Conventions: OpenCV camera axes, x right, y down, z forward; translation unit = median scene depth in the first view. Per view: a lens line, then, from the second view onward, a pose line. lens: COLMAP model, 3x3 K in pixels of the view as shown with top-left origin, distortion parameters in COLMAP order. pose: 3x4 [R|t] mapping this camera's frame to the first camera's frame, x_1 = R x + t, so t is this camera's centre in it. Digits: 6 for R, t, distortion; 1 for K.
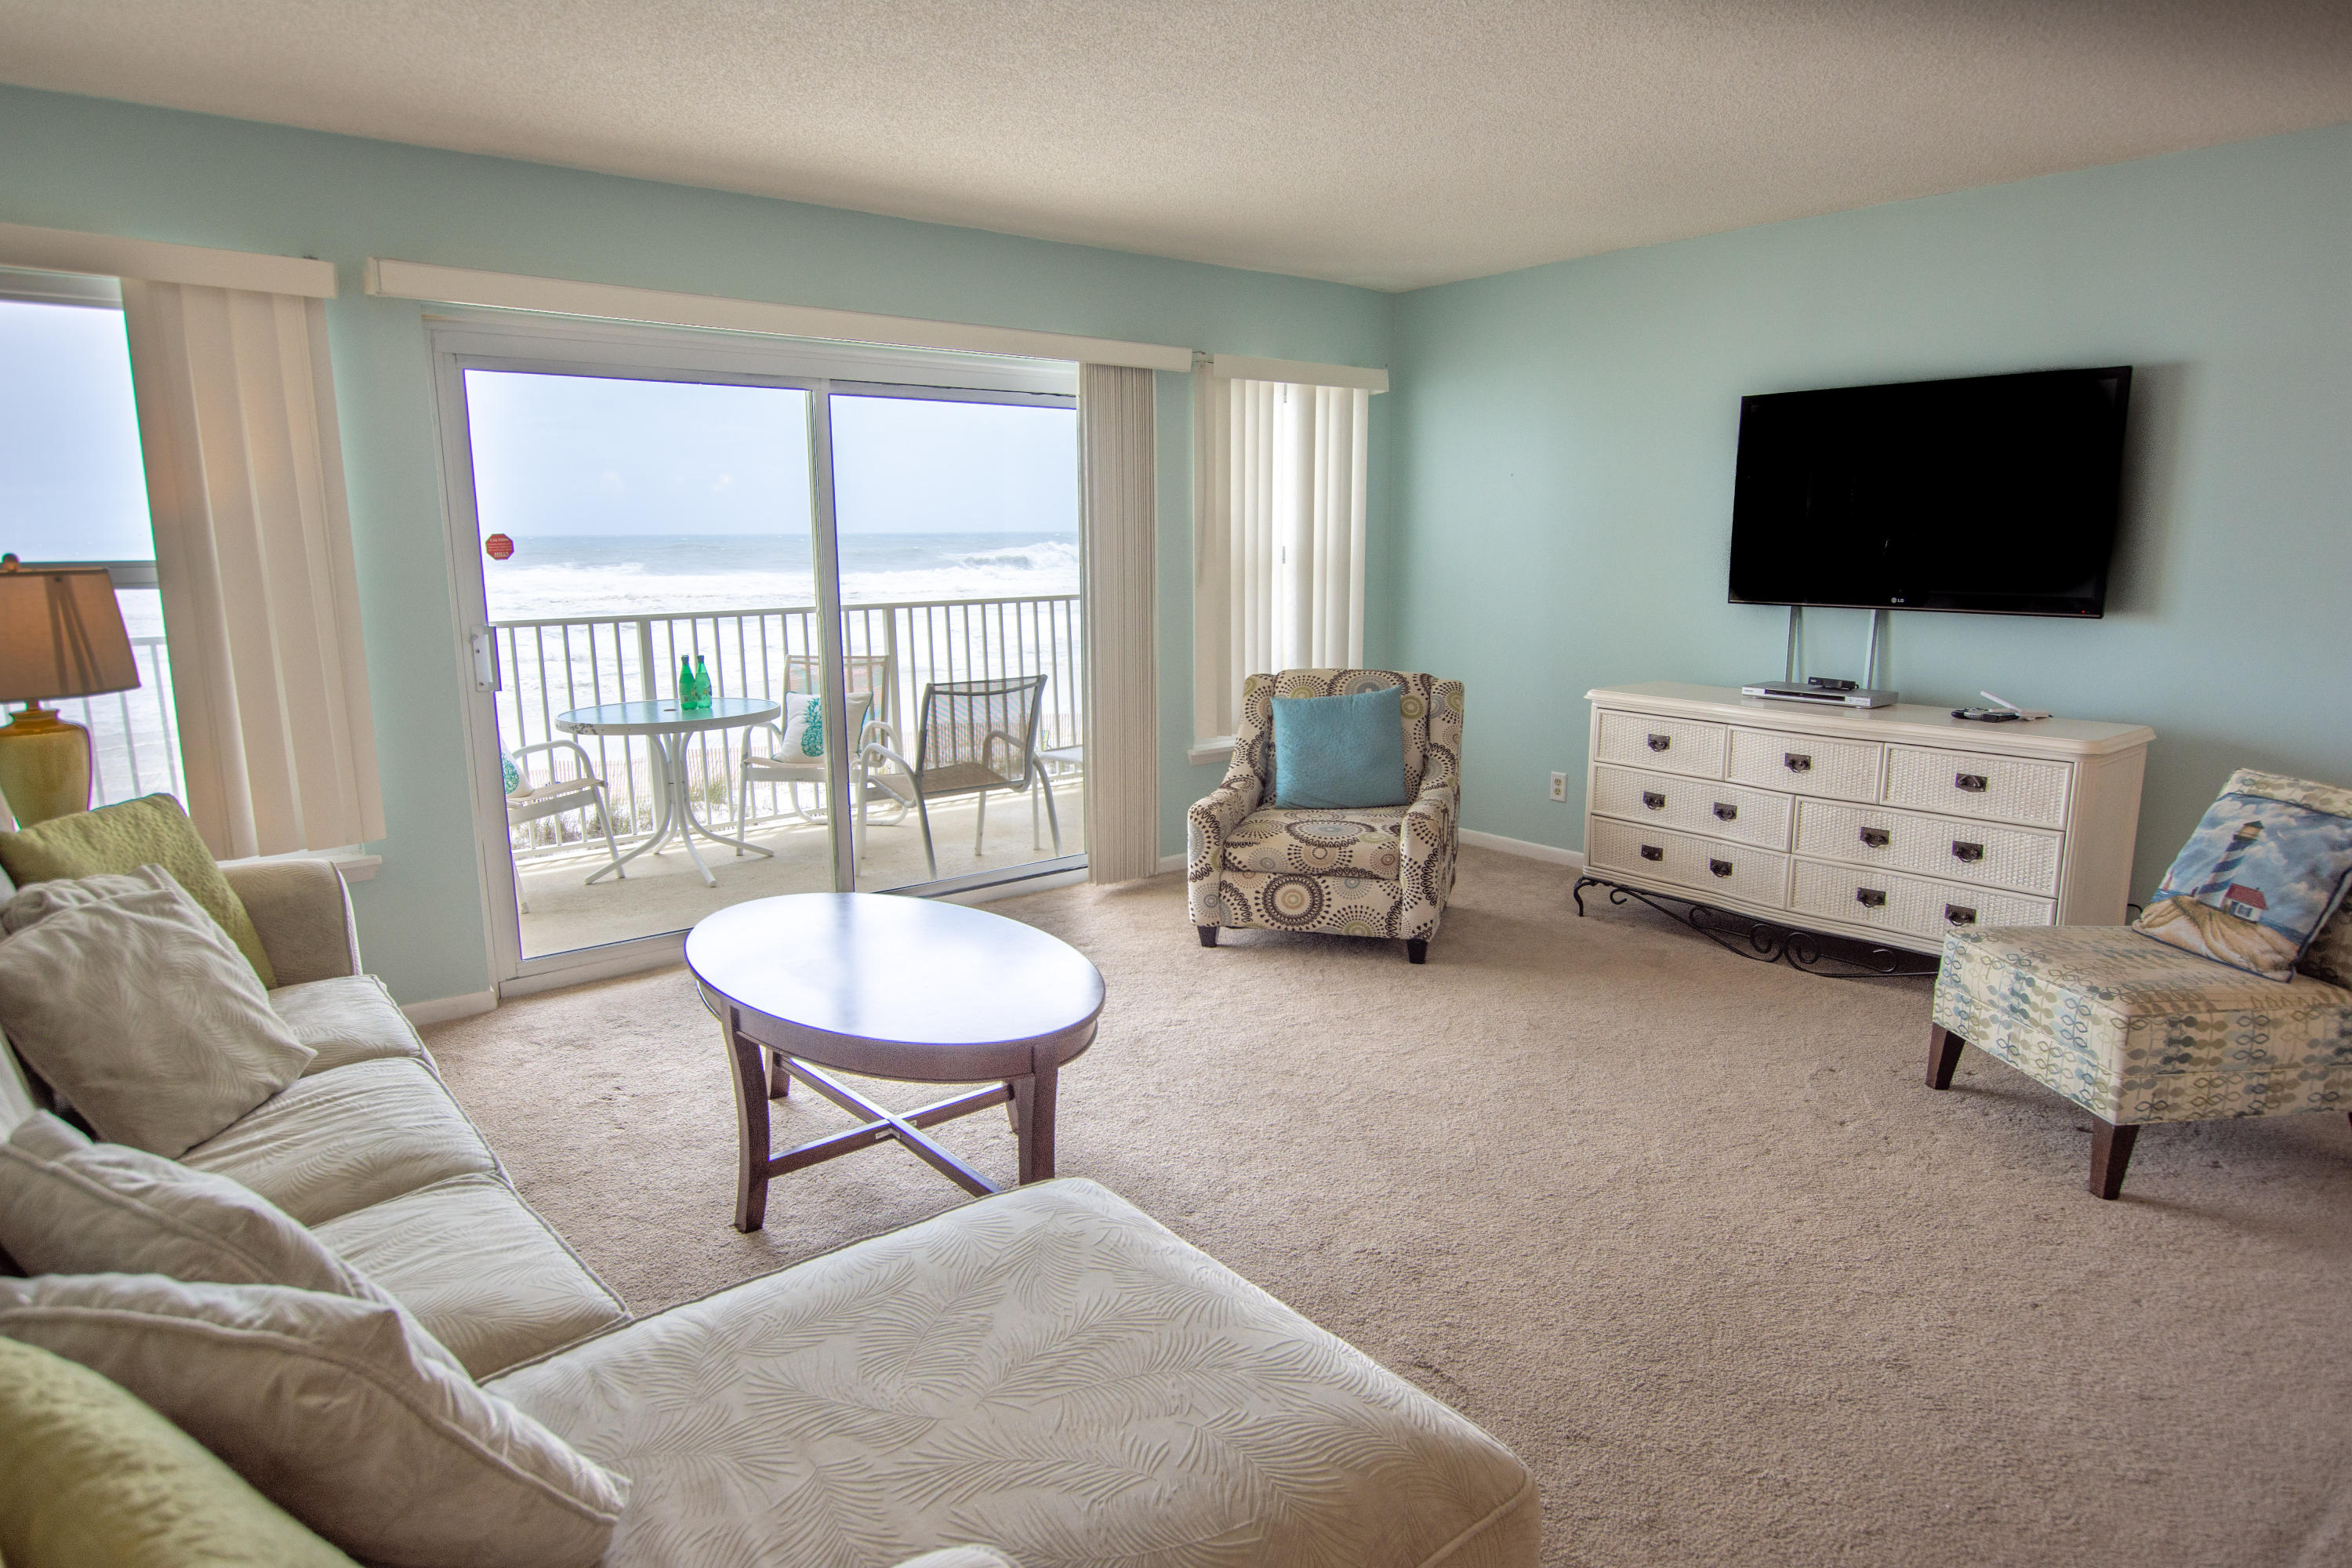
lens RADIAL K [[1364.6, 0, 1171.2], [0, 1364.6, 789.5], [0, 0, 1]] dist [-0.009174, -0.000992]
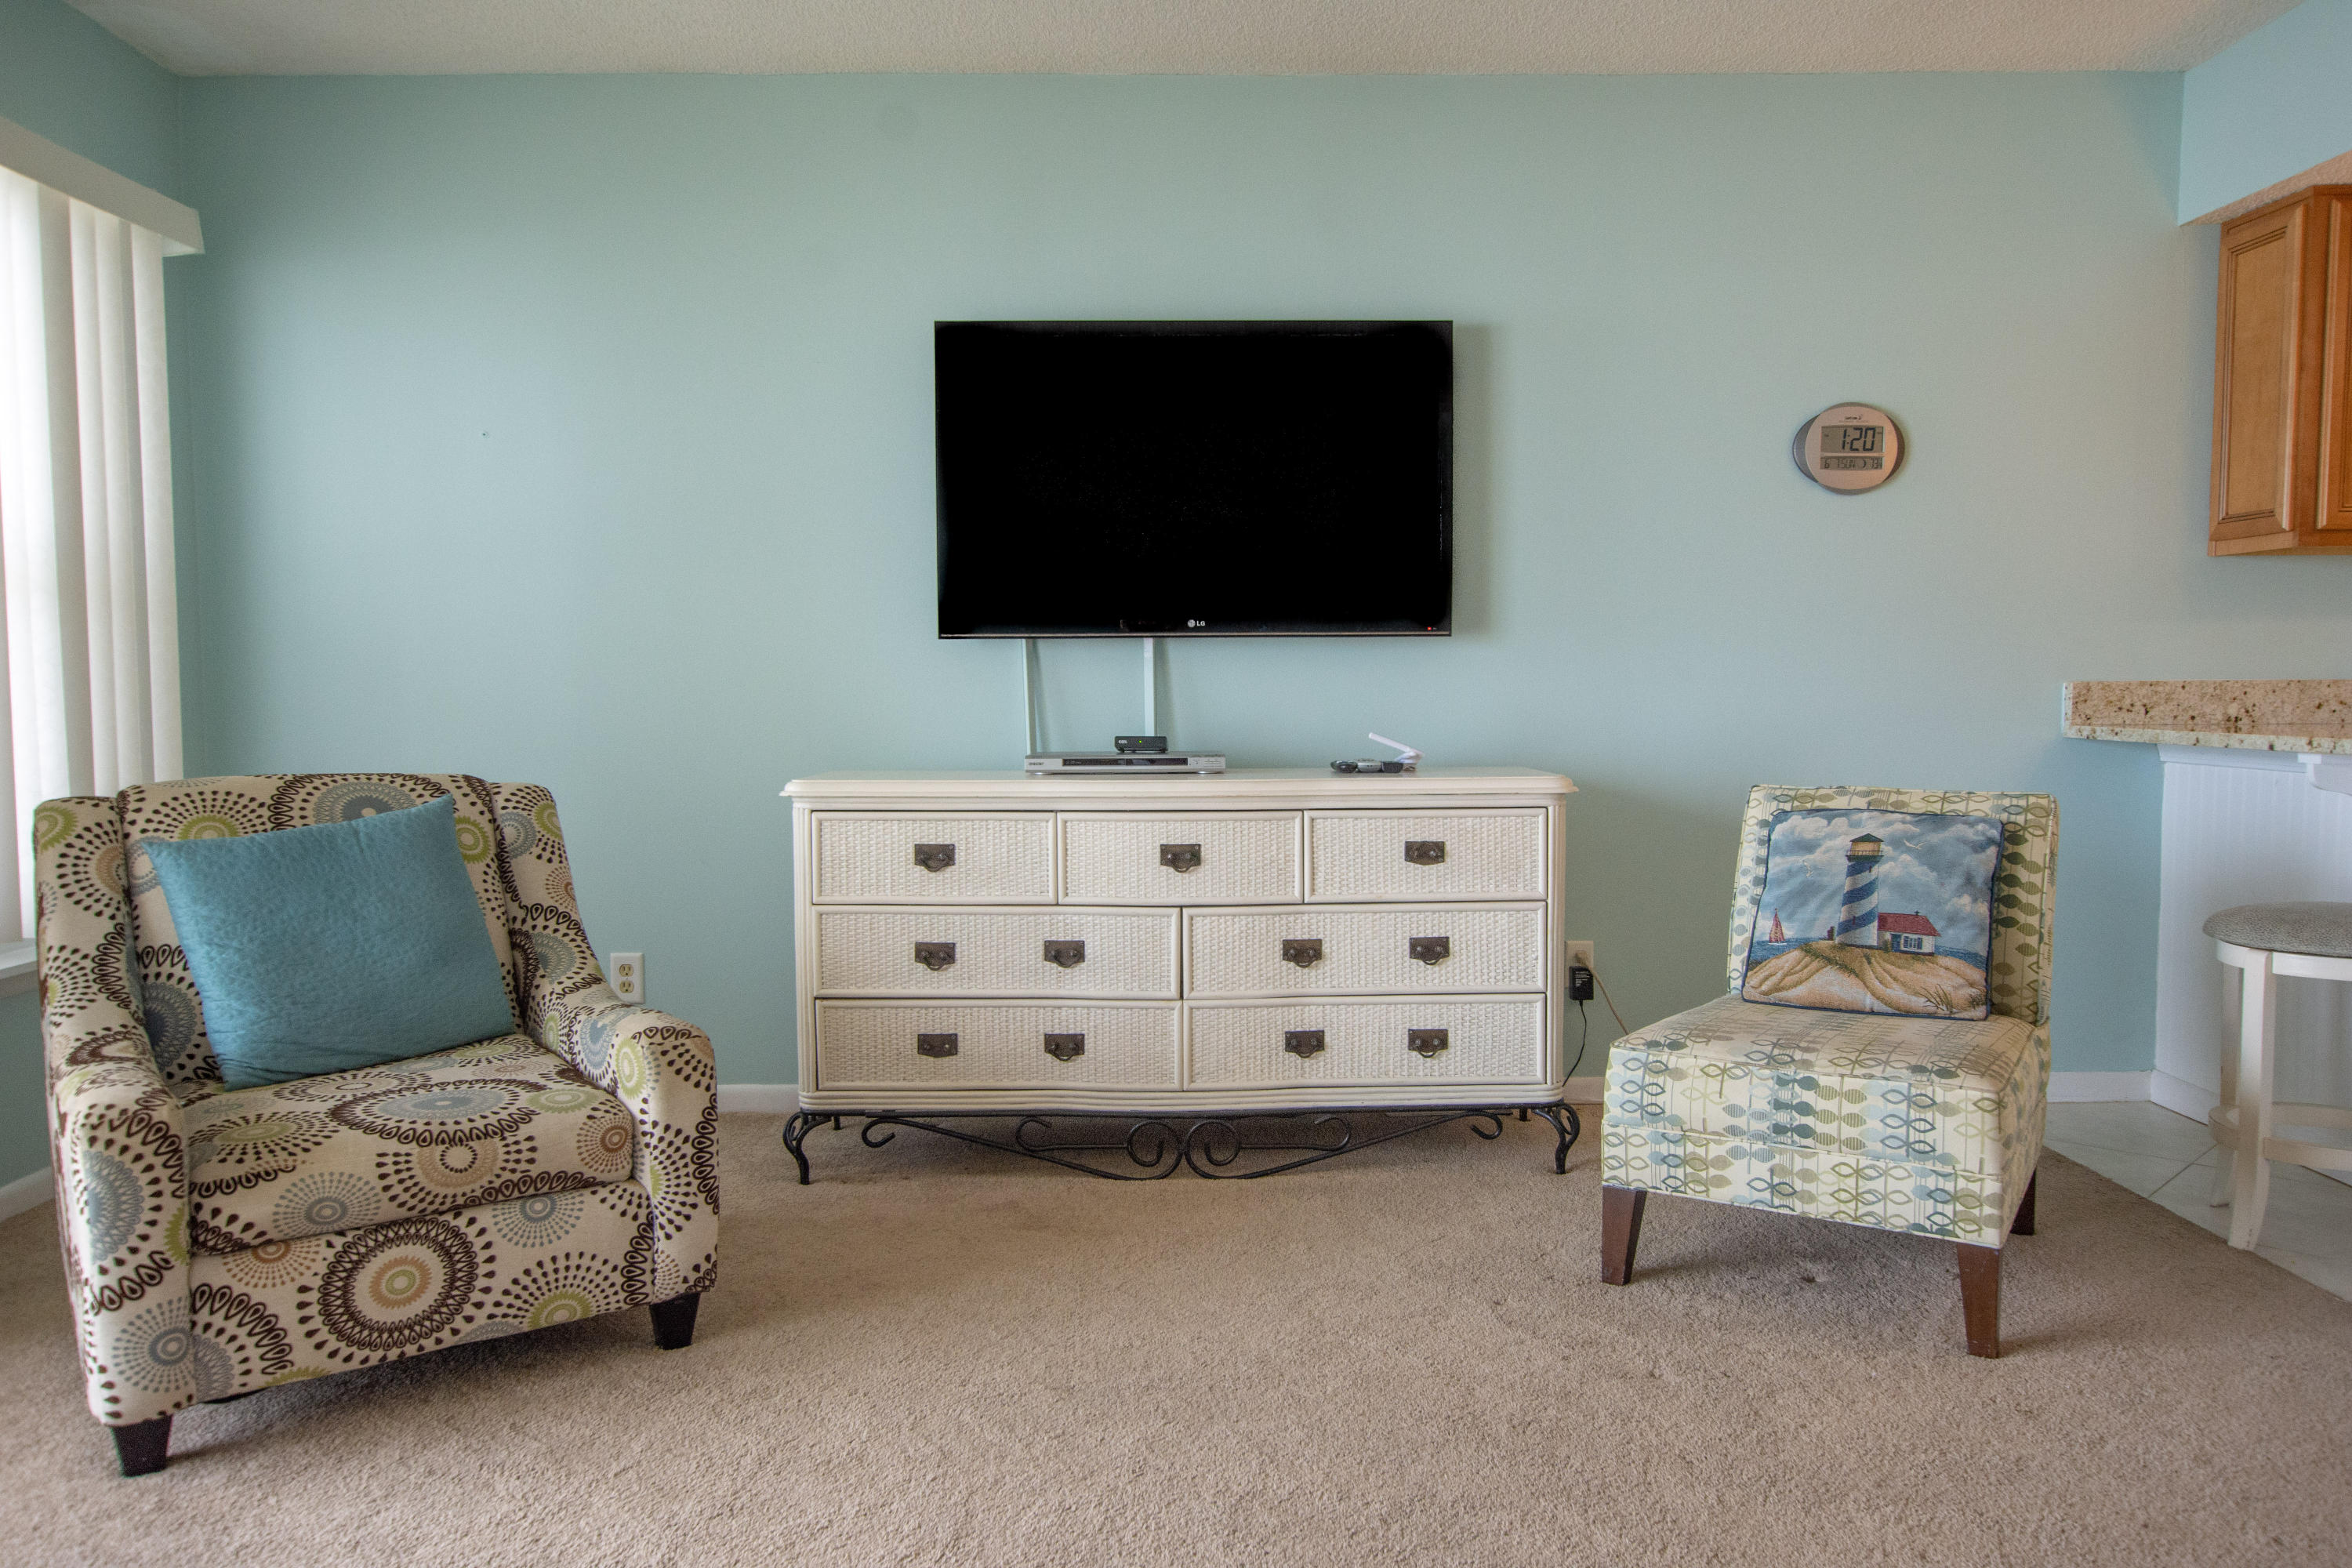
lens RADIAL K [[1737.2, 0, 1176.0], [0, 1737.2, 784.0], [0, 0, 1]] dist [-0.007502, 0.025796]
pose [[0.614512, -0.041878, 0.787795, -0.184845], [0.149988, 0.986578, -0.064552, -0.000921], [-0.774519, 0.157828, 0.612545, 0.474071]]
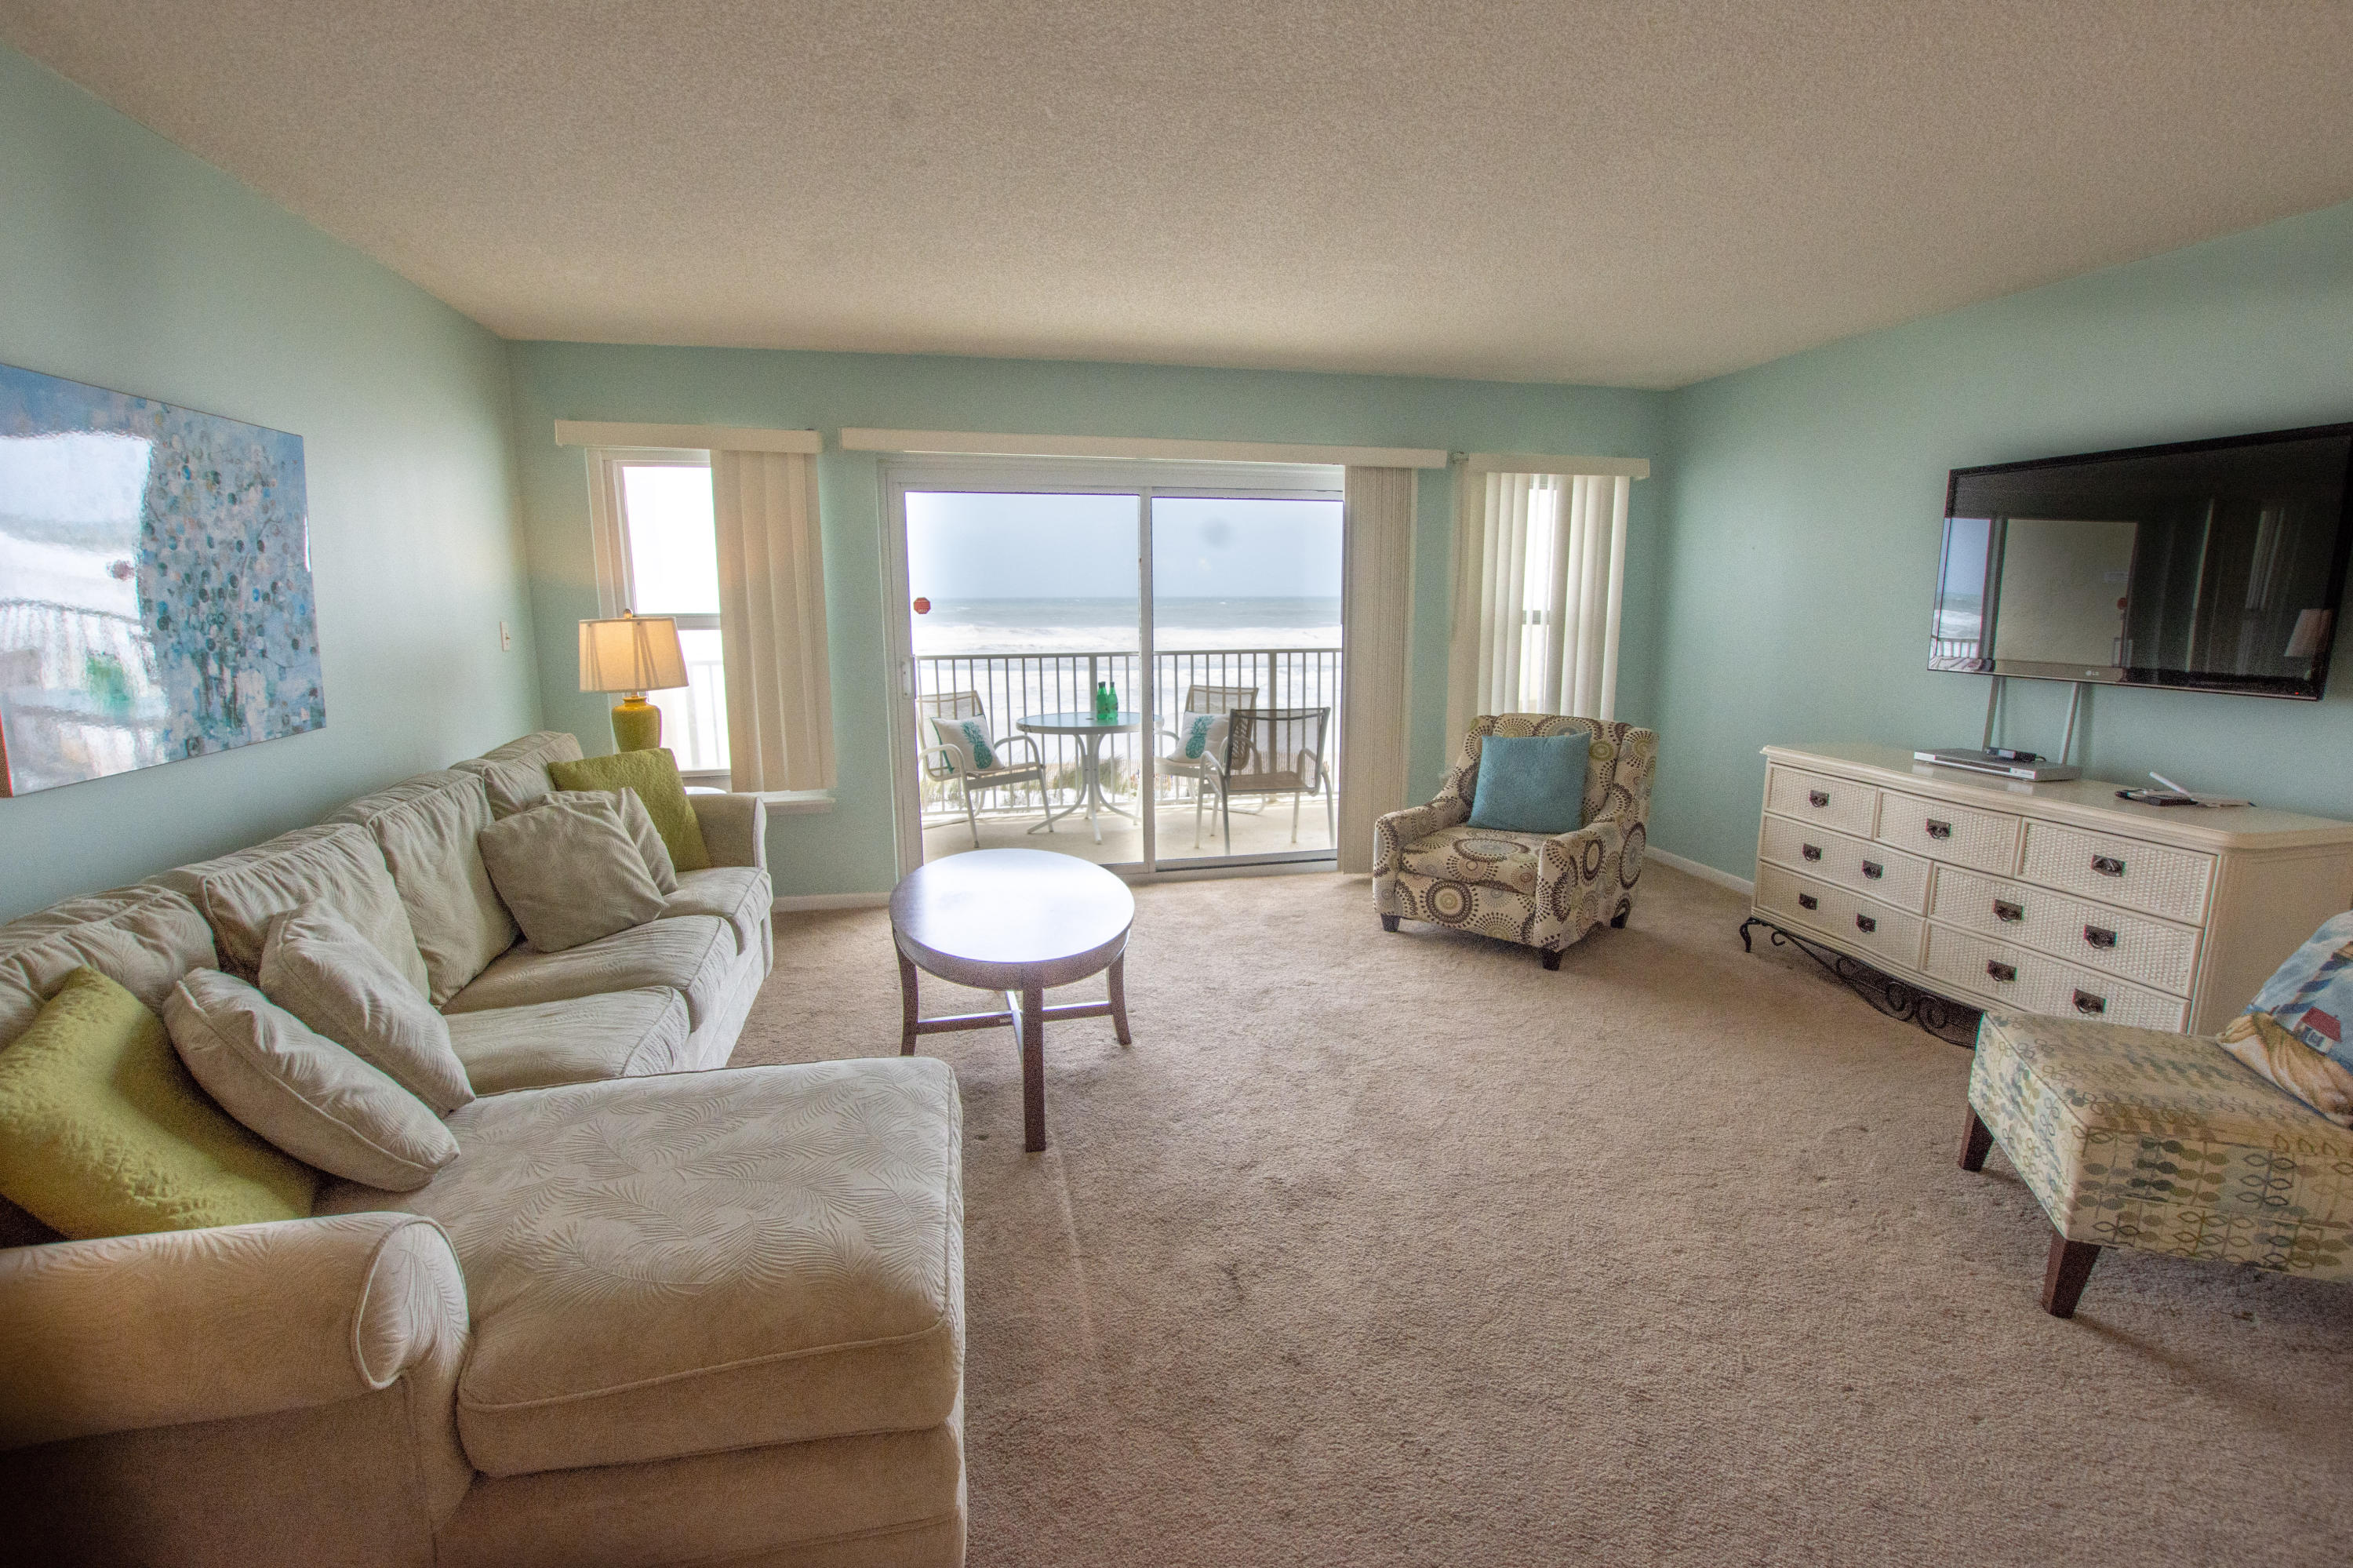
lens RADIAL K [[1048.4, 0, 1176.5], [0, 1048.4, 784.0], [0, 0, 1]] dist [-0.022864, 0.000676]
pose [[0.896845, 0.080386, -0.434981, 0.275465], [-0.083727, 0.996422, 0.011512, -0.014037], [0.434350, 0.026095, 0.900366, 0.057734]]
